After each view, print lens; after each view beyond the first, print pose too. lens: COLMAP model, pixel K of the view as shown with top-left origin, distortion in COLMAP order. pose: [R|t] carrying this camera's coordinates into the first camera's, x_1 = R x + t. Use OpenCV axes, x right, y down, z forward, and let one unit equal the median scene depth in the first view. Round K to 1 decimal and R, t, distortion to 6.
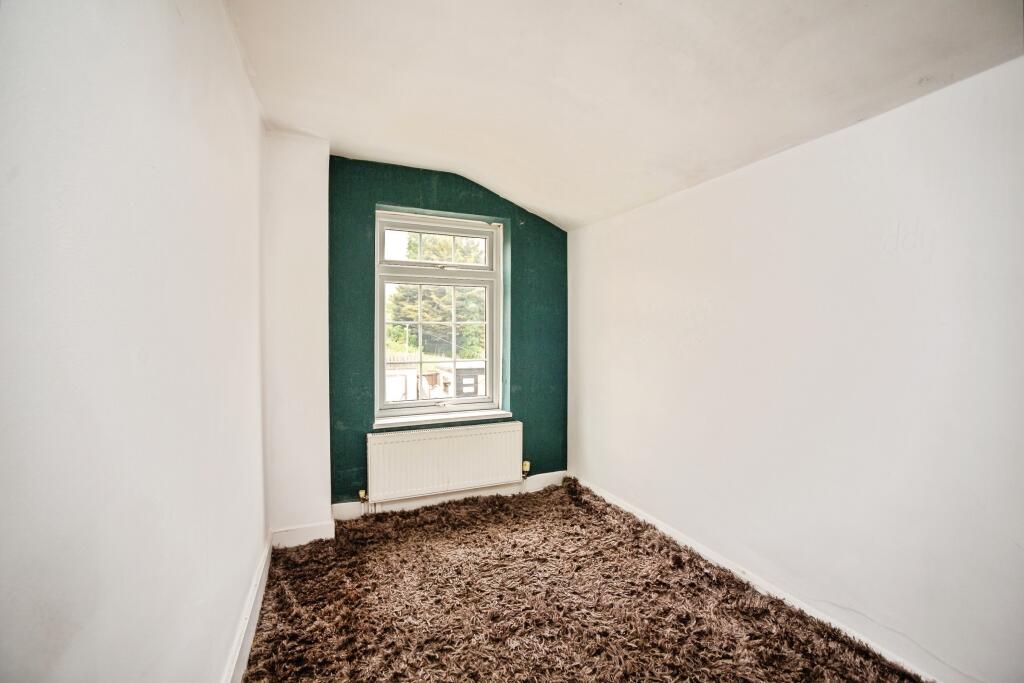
lens RADIAL K [[444.2, 0, 514.0], [0, 444.2, 339.7], [0, 0, 1]] dist [0.001399, 0.001273]
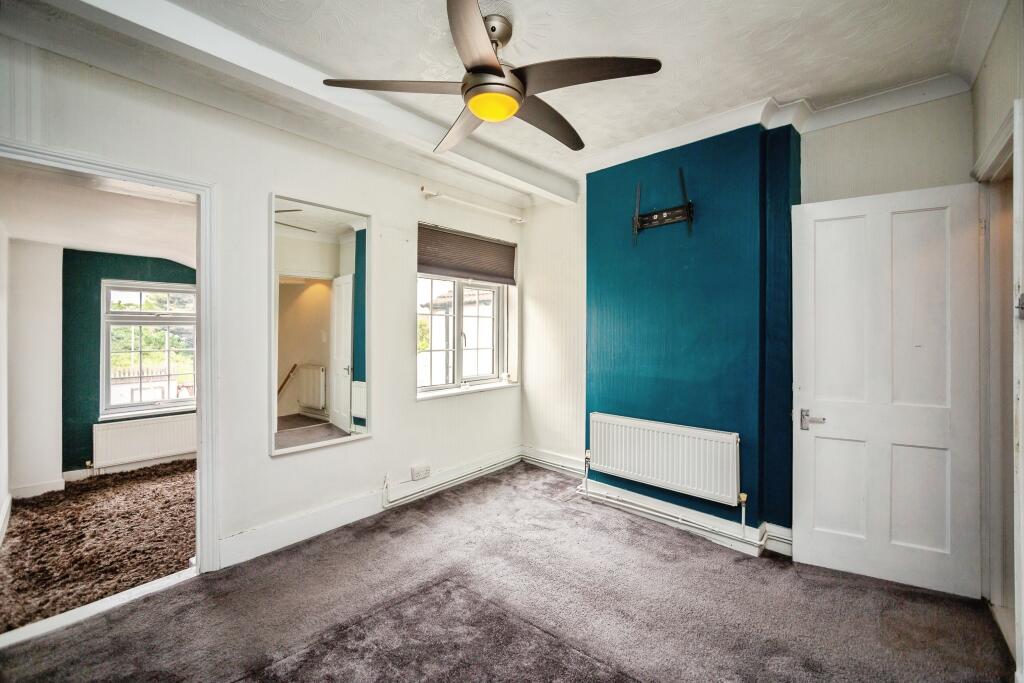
lens RADIAL K [[444.2, 0, 514.1], [0, 444.2, 335.0], [0, 0, 1]] dist [0.001399, 0.001273]
pose [[0.921092, -0.002367, 0.389339, 0.427468], [0.010318, 0.999779, -0.018331, -0.059455], [-0.389209, 0.020902, 0.920912, -1.031456]]
